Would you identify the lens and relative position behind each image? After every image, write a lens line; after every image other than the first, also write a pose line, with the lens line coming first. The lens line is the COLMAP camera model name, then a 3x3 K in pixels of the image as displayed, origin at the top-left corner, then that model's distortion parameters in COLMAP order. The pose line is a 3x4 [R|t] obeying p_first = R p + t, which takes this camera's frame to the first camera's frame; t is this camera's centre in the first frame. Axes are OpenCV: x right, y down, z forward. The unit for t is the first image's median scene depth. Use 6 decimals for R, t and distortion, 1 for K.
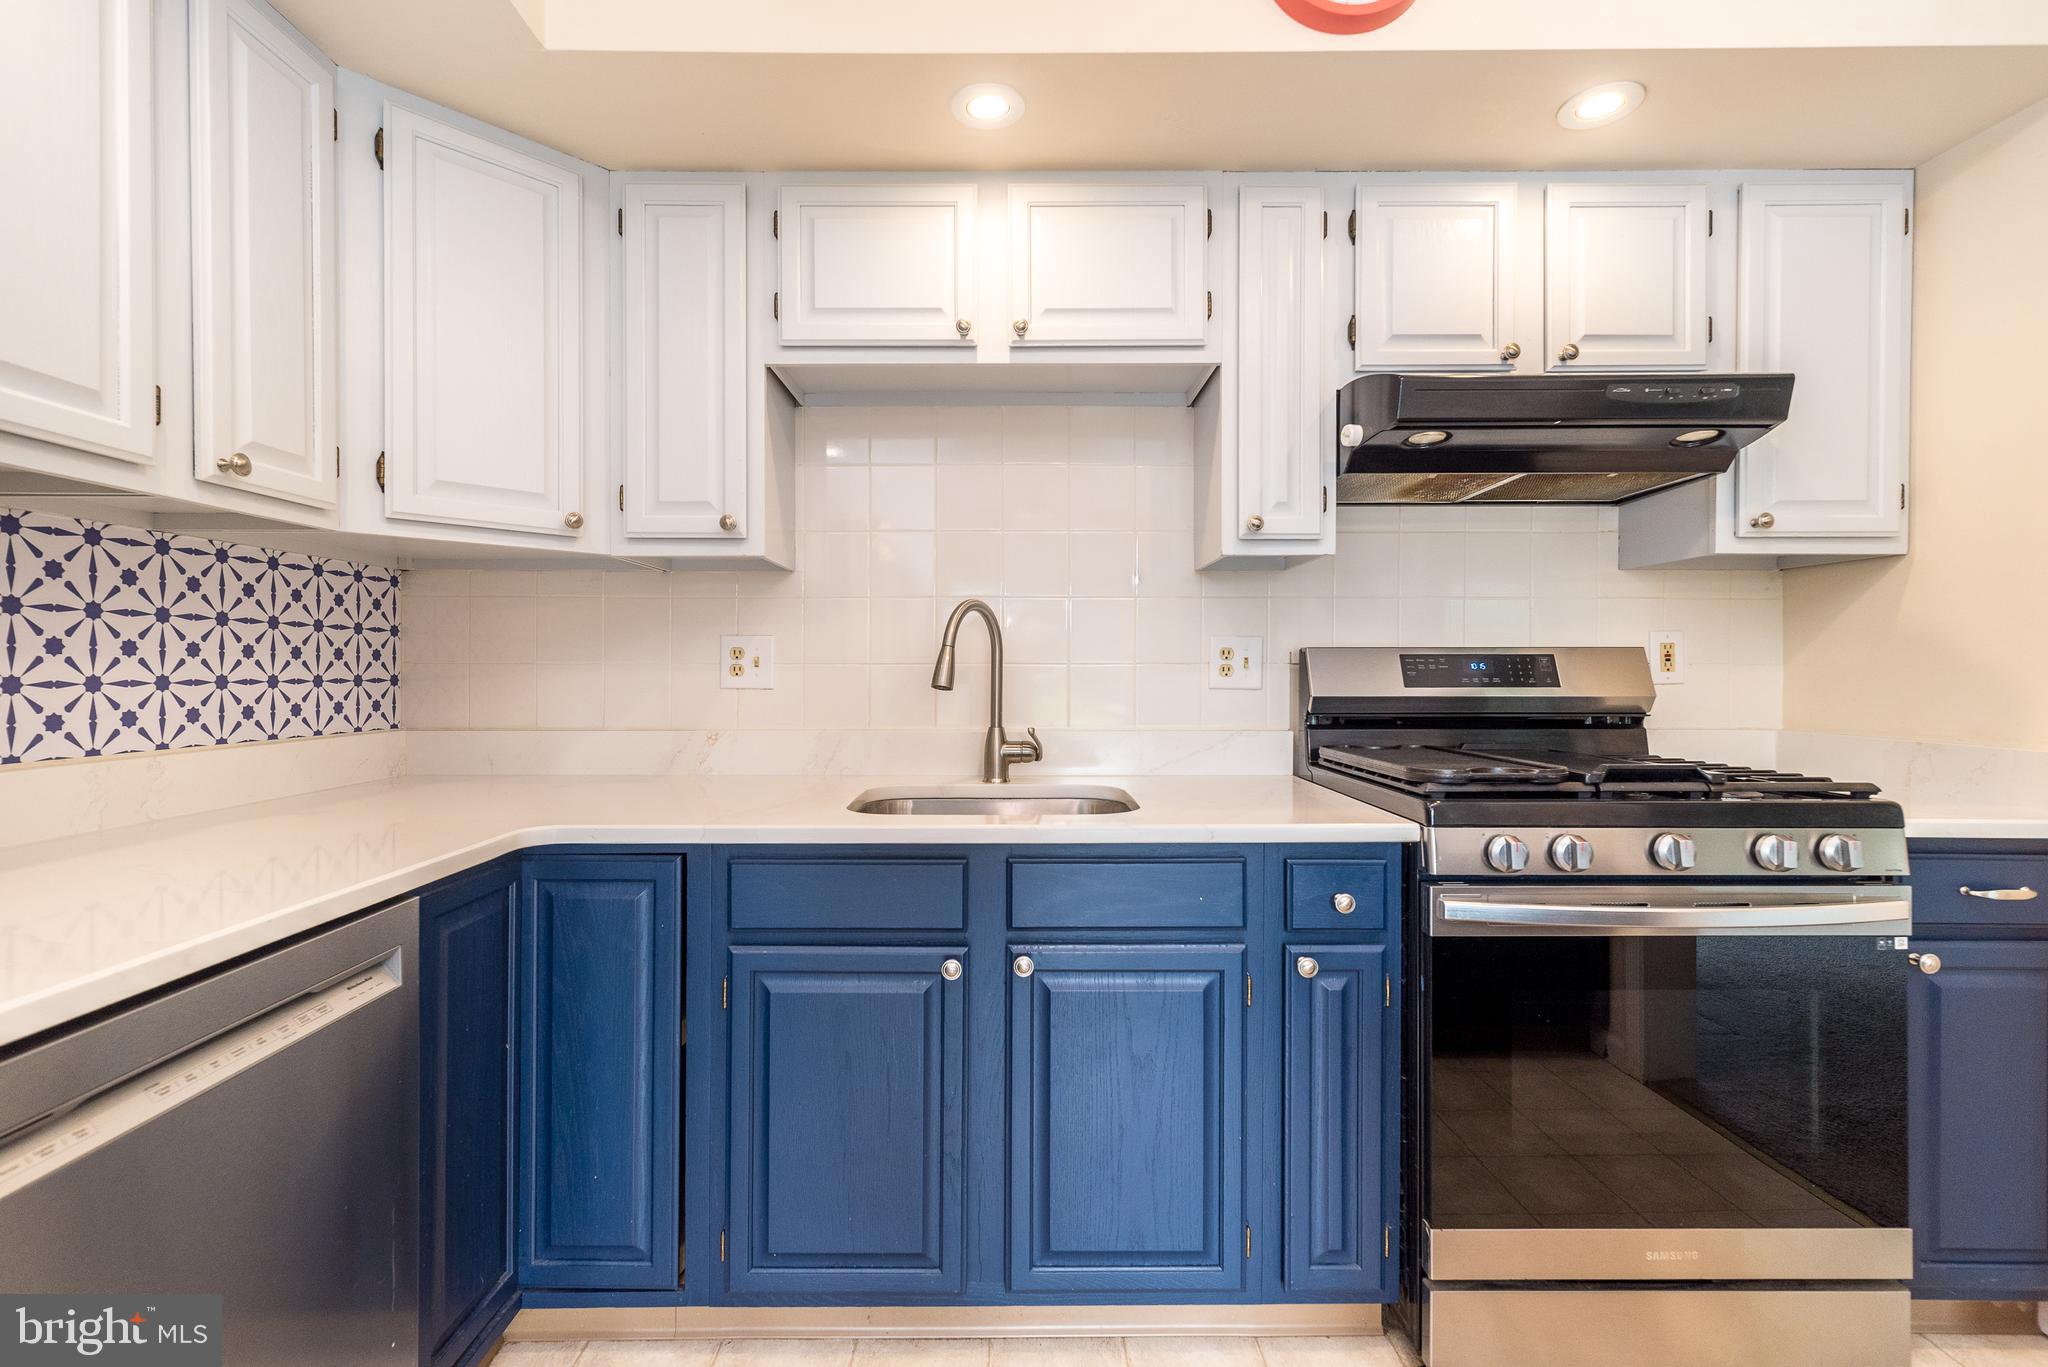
lens RADIAL K [[902.7, 0, 1014.4], [0, 902.7, 684.7], [0, 0, 1]] dist [0.002184, 0.000473]
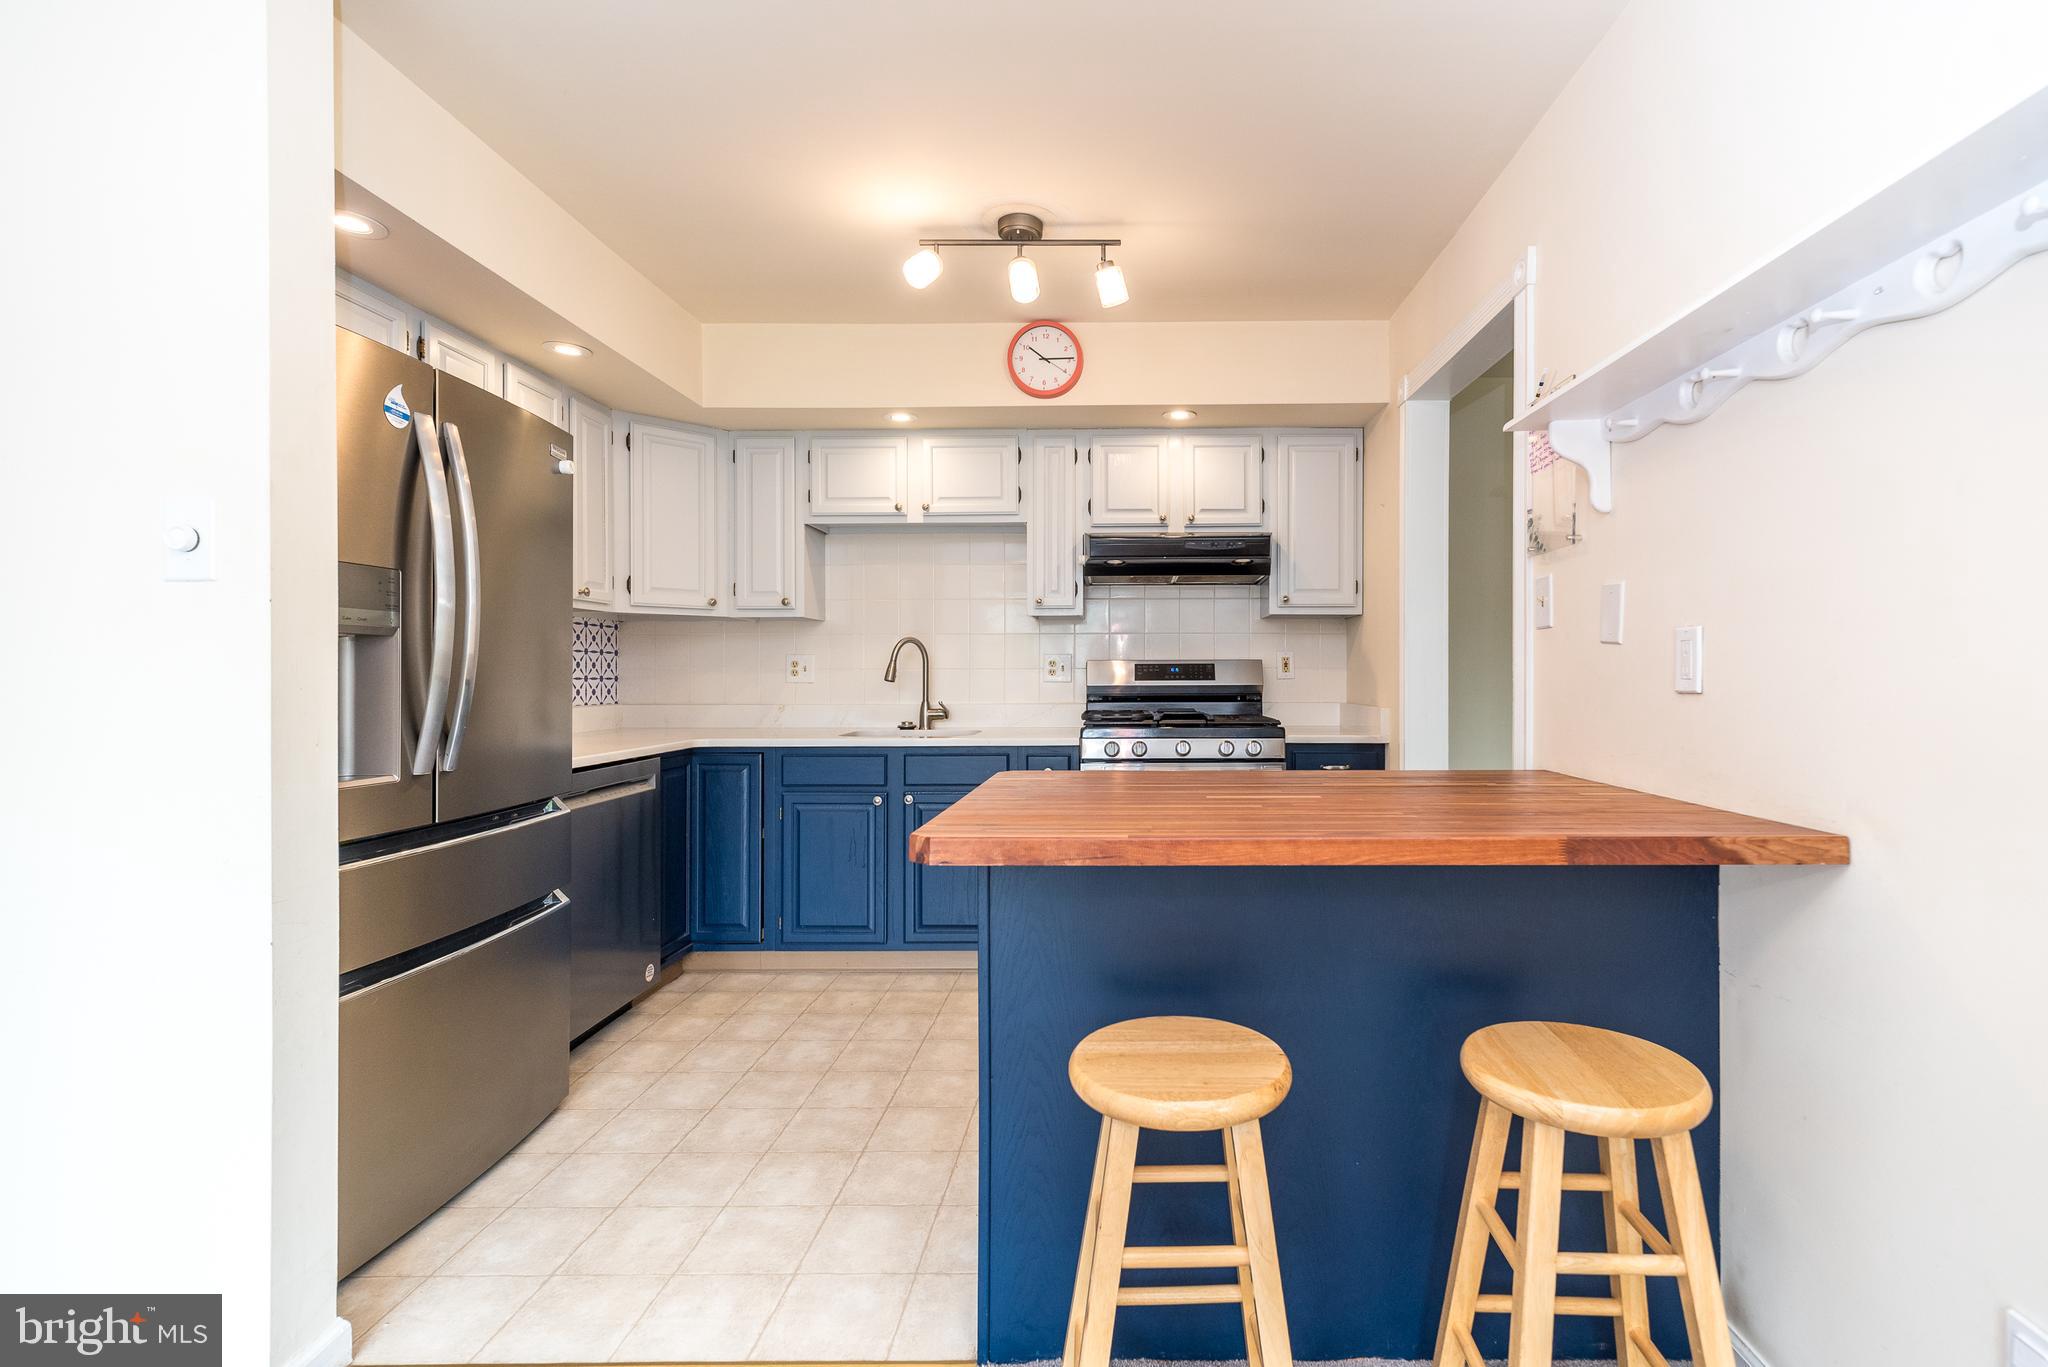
lens RADIAL K [[934.8, 0, 1129.2], [0, 934.8, 690.7], [0, 0, 1]] dist [0.002070, 0.000224]
pose [[0.999988, -0.002713, -0.004090, 0.475146], [0.002699, 0.999991, -0.003274, 0.034697], [0.004099, 0.003263, 0.999986, -1.133488]]
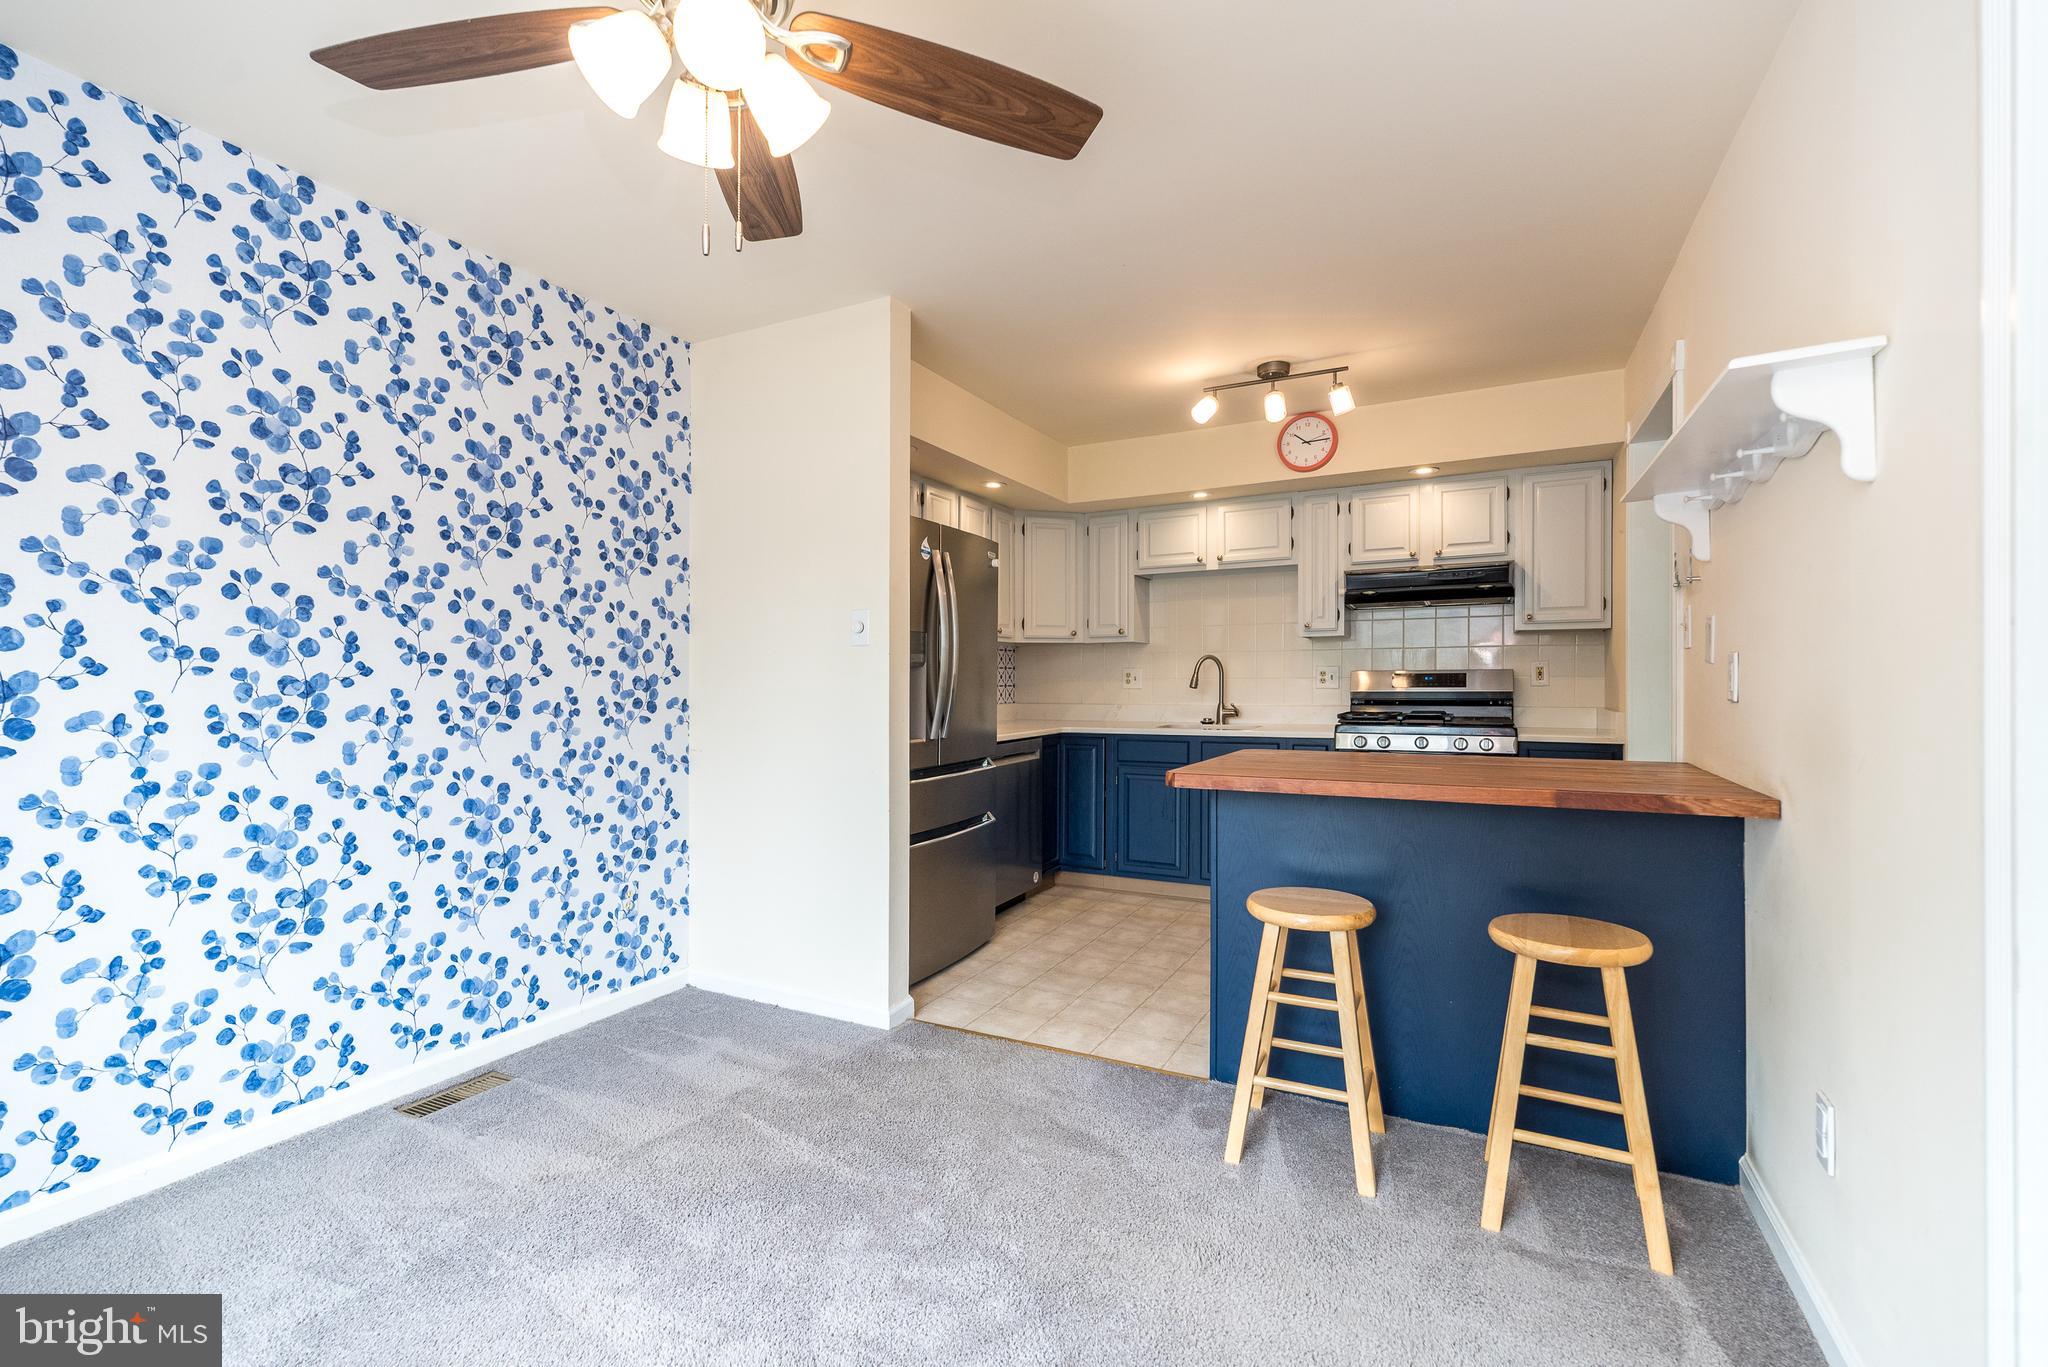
lens RADIAL K [[902.7, 0, 1014.4], [0, 902.7, 684.7], [0, 0, 1]] dist [0.002184, 0.000473]
pose [[0.882811, -0.003141, -0.469718, 0.742708], [-0.002942, 0.999921, -0.012215, 0.030304], [0.469720, 0.012165, 0.882732, -1.724995]]
